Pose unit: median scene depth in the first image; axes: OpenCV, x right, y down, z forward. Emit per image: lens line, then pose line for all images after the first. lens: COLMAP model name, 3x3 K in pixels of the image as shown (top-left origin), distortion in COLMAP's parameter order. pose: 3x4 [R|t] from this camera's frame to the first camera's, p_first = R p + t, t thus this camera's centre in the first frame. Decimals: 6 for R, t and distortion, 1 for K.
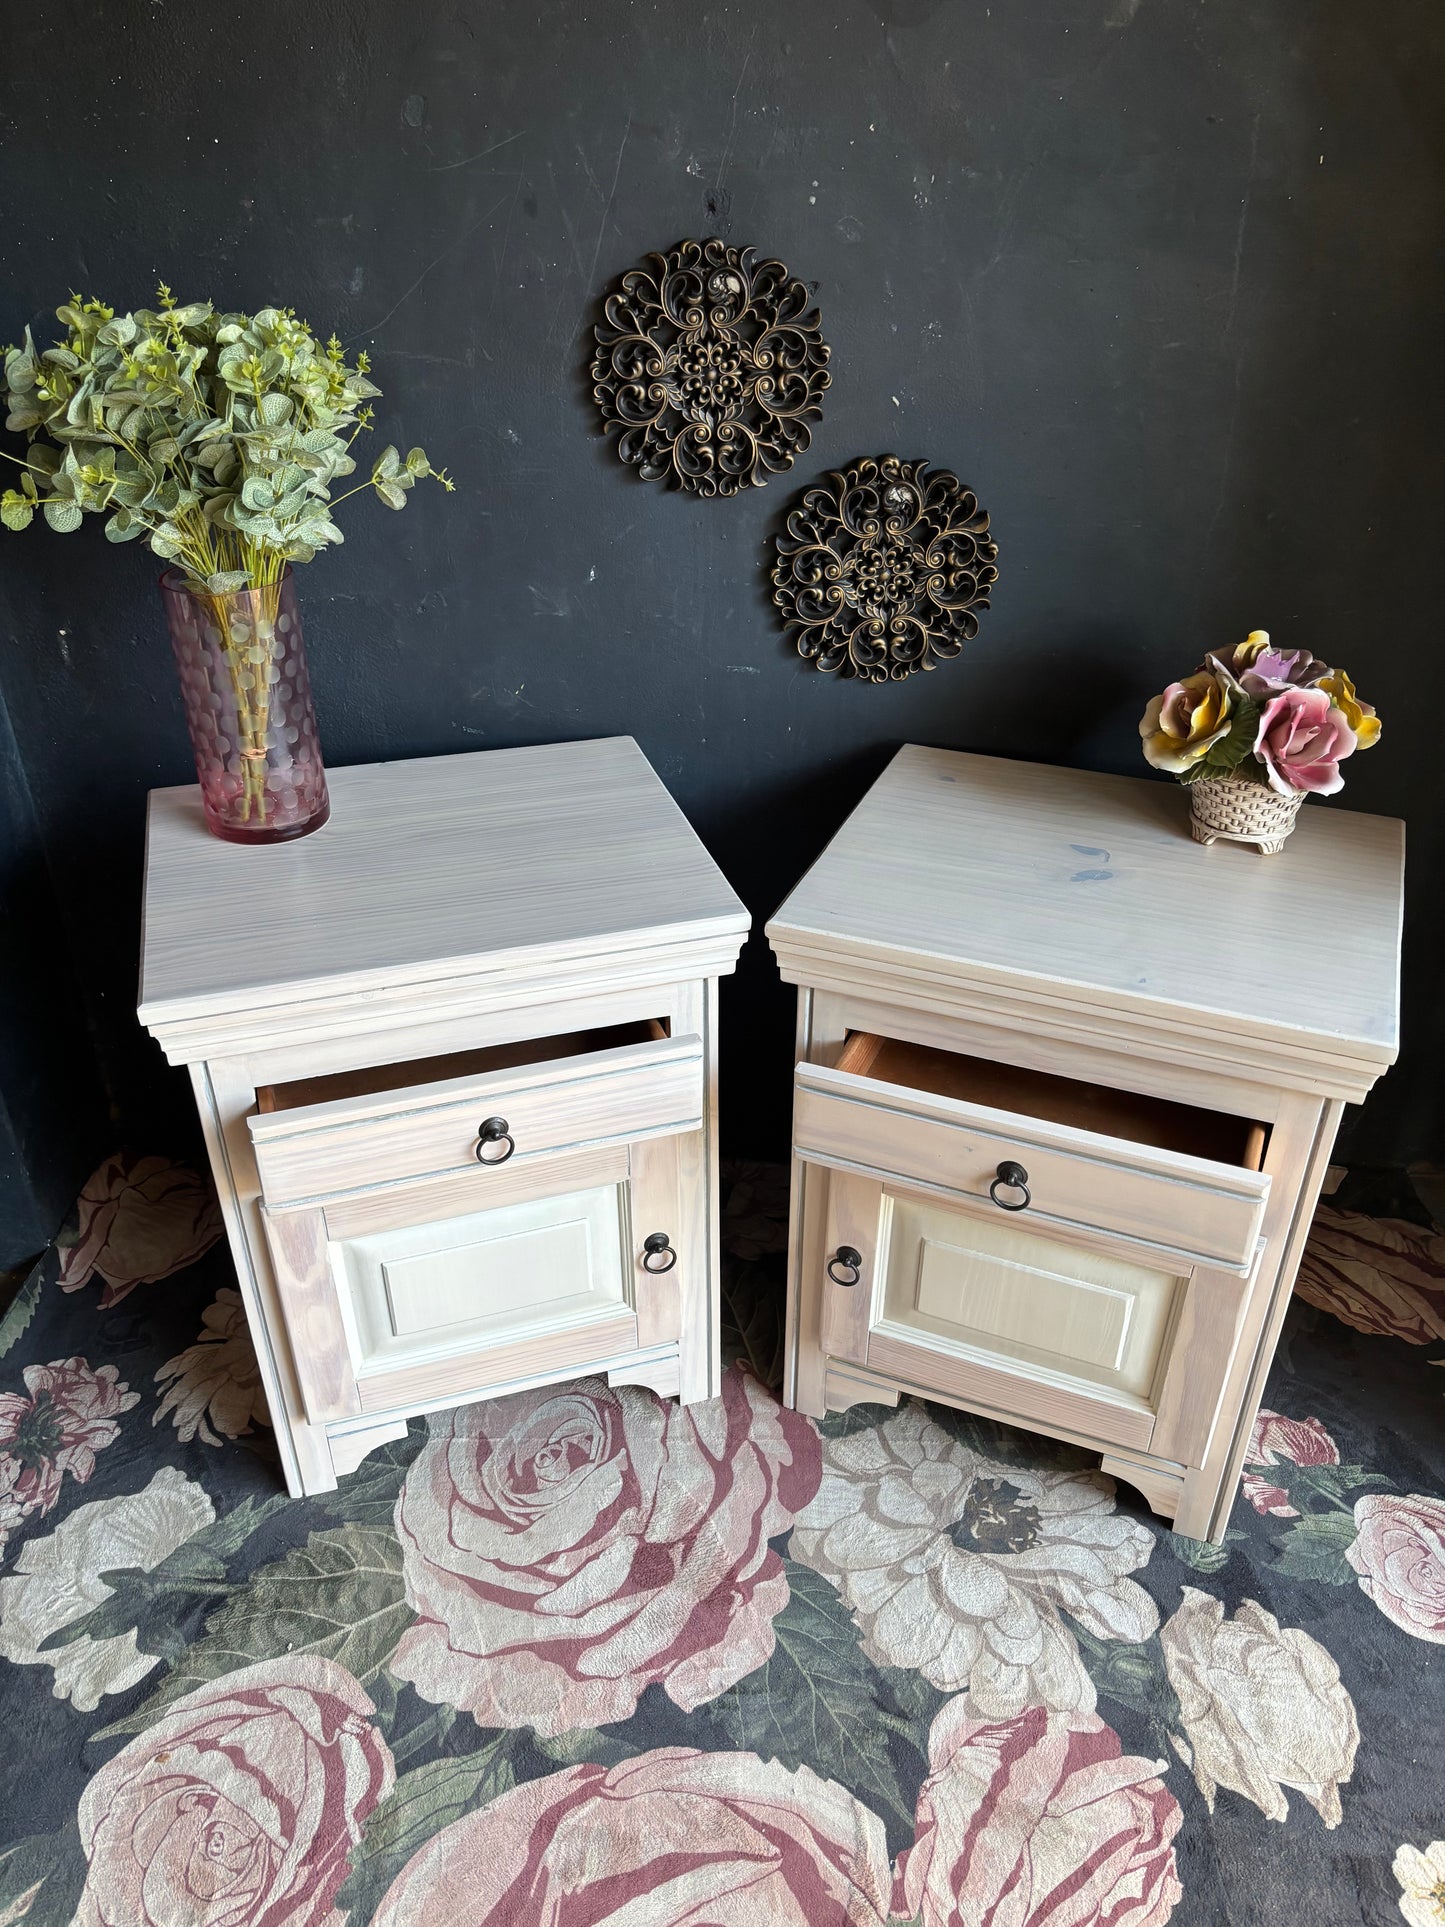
lens RADIAL K [[1443.1, 0, 707.1], [0, 1443.1, 972.7], [0, 0, 1]] dist [0.038033, -0.032677]
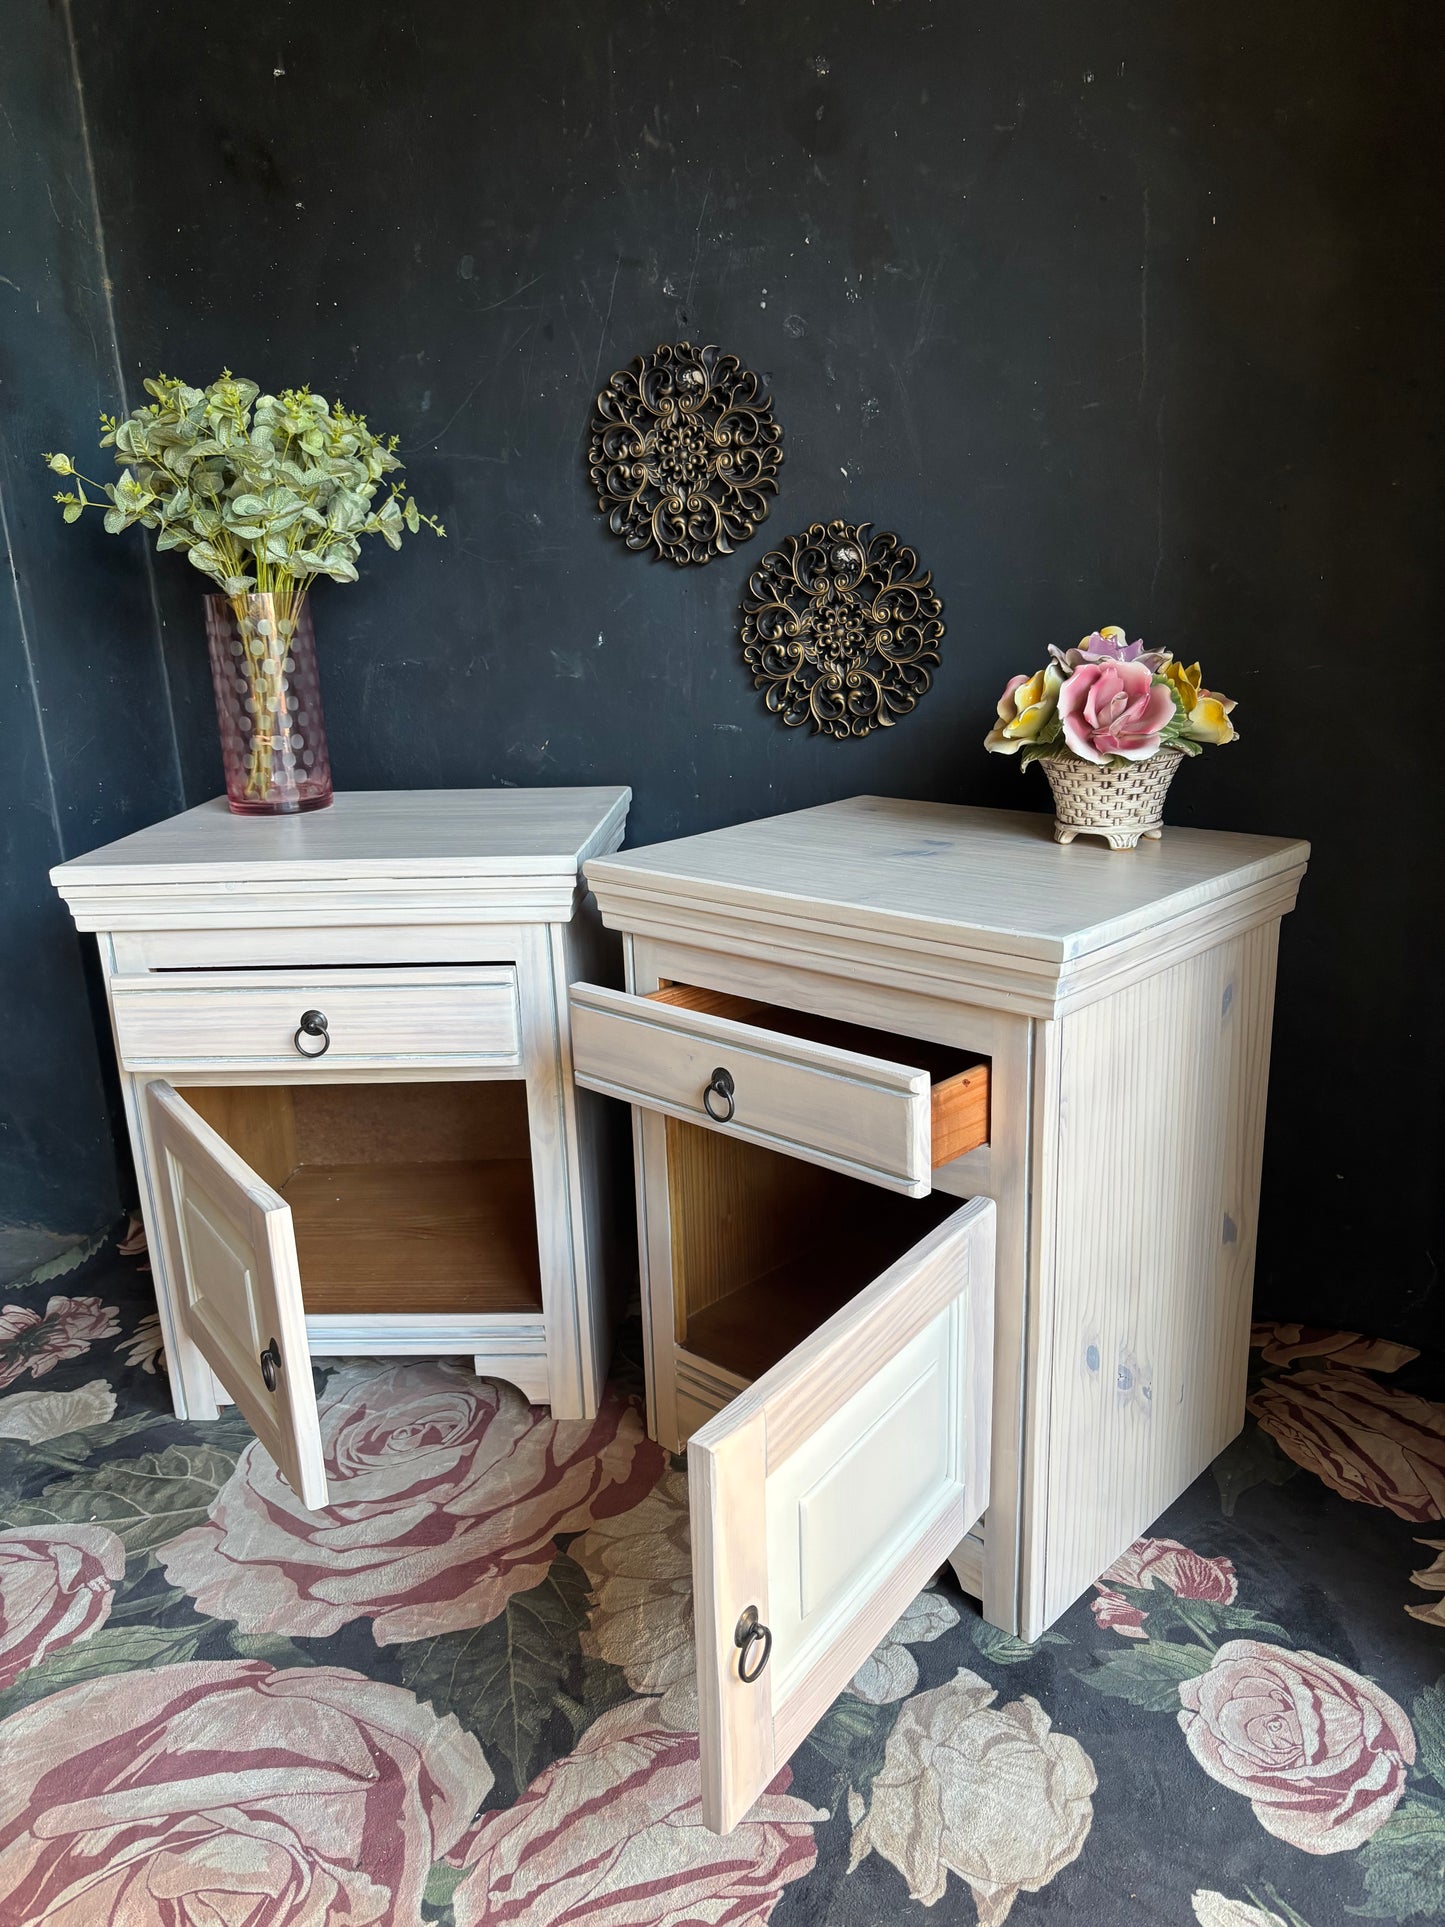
lens RADIAL K [[1439.8, 0, 723.9], [0, 1439.8, 976.0], [0, 0, 1]] dist [0.062923, -0.068588]
pose [[0.937546, 0.068020, -0.341146, 0.463883], [-0.154217, 0.960329, -0.232347, 0.254118], [0.311809, 0.270447, 0.910842, 0.070870]]
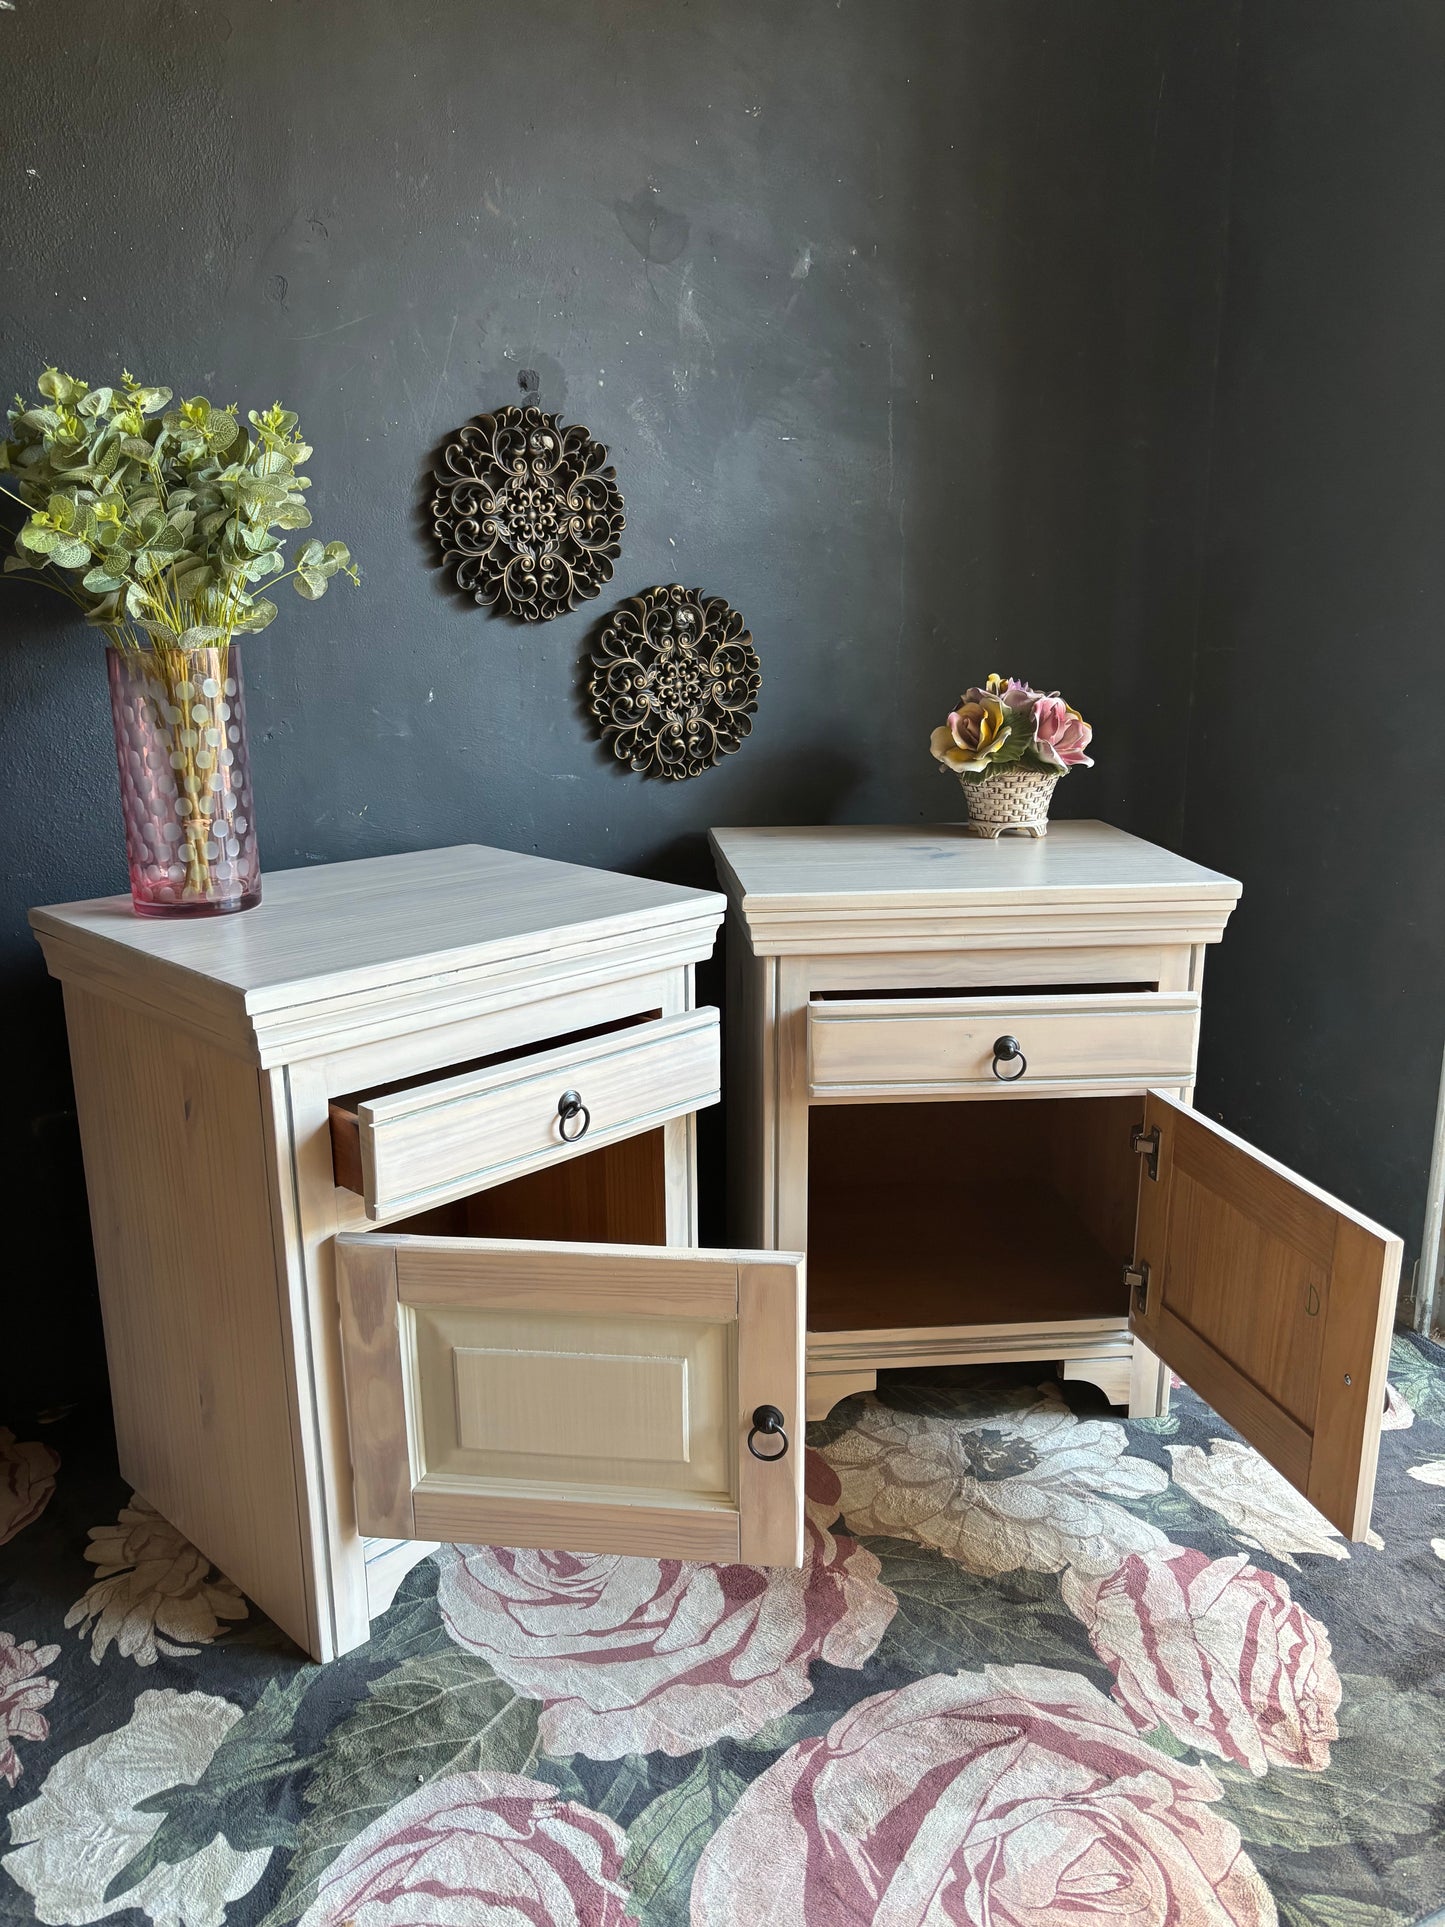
lens RADIAL K [[1443.1, 0, 717.0], [0, 1443.1, 970.0], [0, 0, 1]] dist [0.072239, -0.082870]
pose [[0.884668, -0.119324, 0.450693, -0.451357], [0.247794, 0.939190, -0.237739, 0.258823], [-0.394918, 0.321999, 0.860440, 0.041026]]
